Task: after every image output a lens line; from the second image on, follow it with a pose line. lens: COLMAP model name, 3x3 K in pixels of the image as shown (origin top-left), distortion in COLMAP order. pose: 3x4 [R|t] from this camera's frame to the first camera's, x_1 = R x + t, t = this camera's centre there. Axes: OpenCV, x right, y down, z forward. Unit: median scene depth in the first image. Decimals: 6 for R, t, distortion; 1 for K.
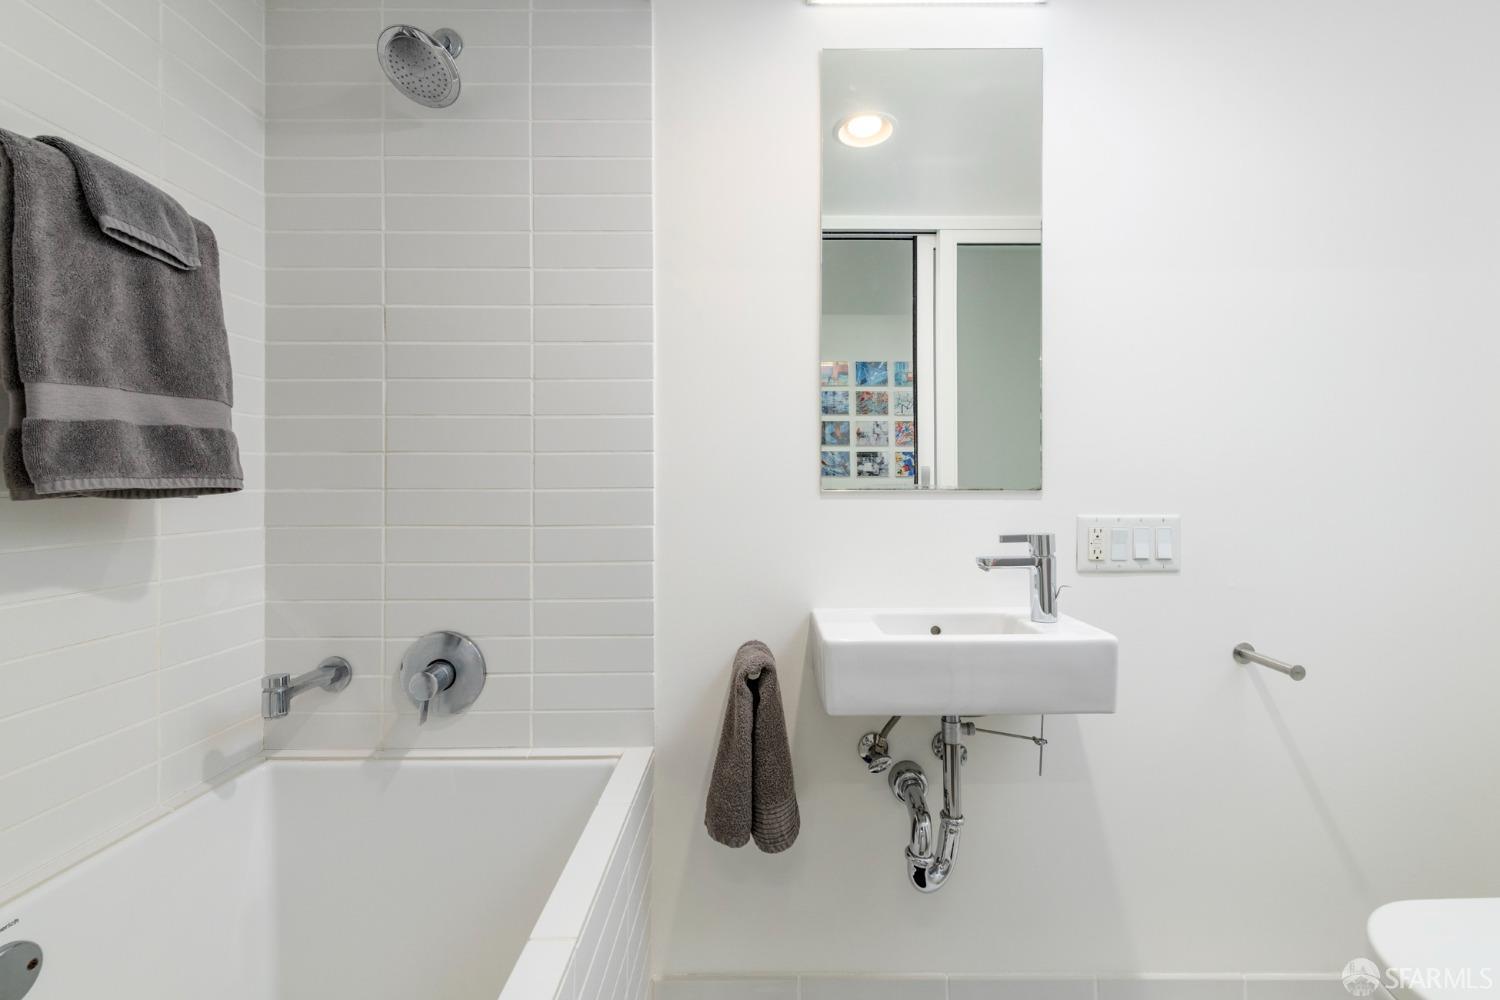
lens RADIAL K [[596.8, 0, 758.4], [0, 596.8, 471.5], [0, 0, 1]] dist [0.009657, -0.002784]
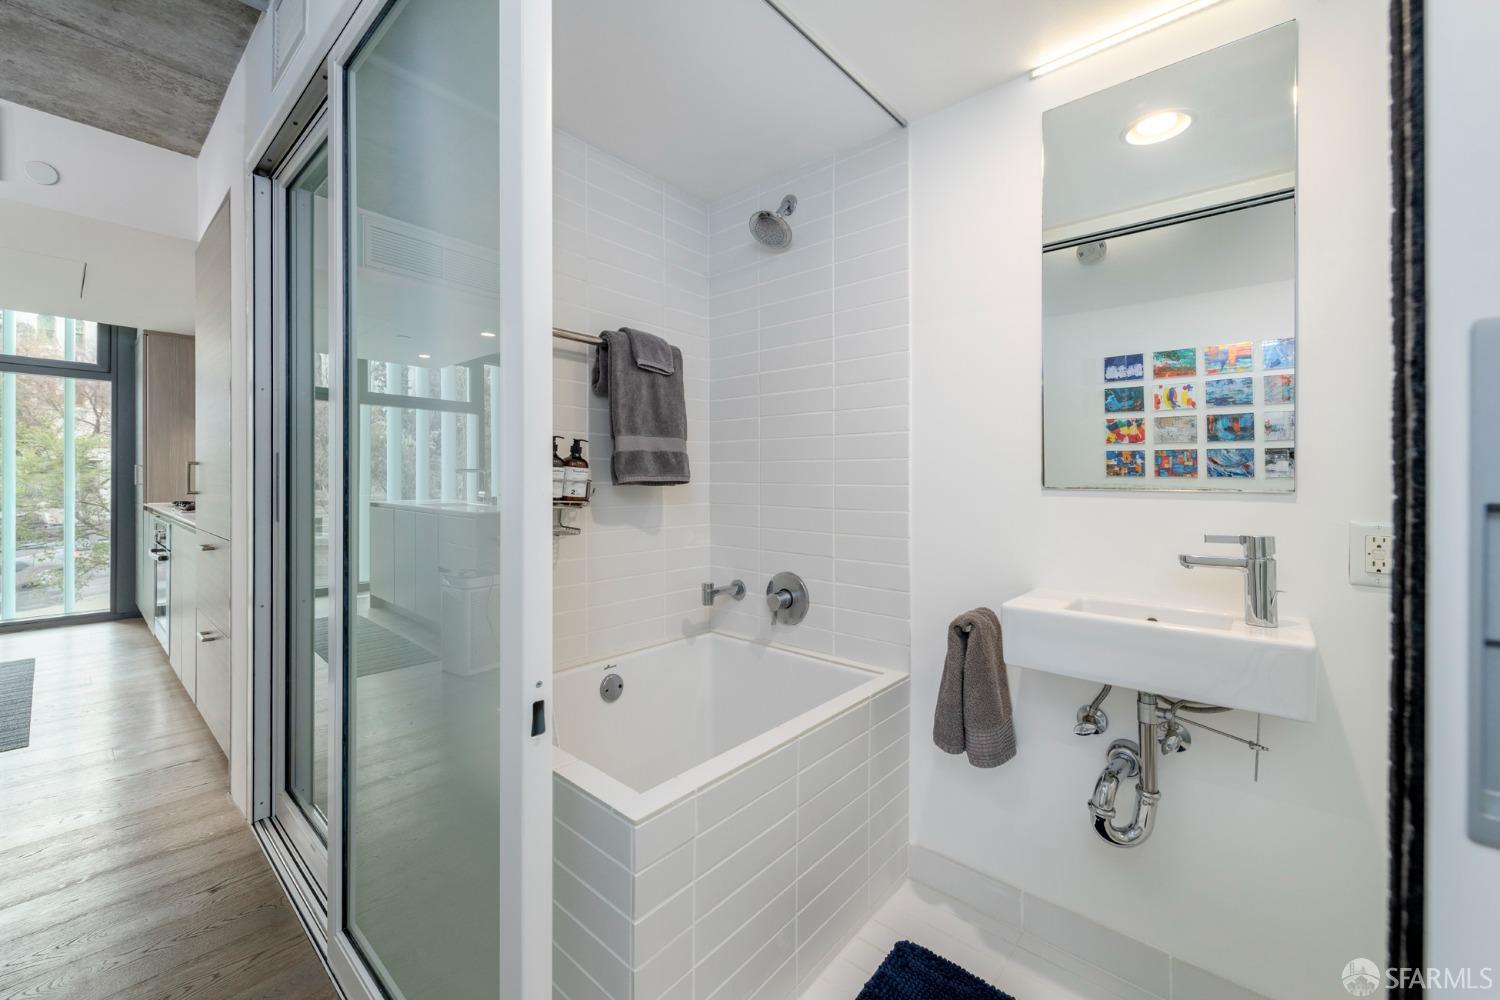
lens RADIAL K [[596.8, 0, 773.6], [0, 596.8, 476.7], [0, 0, 1]] dist [0.009657, -0.002784]
pose [[0.768729, 0.003719, -0.639564, 0.498577], [0.001849, 0.999966, 0.008037, -0.002764], [0.639572, -0.007360, 0.768696, -0.268740]]
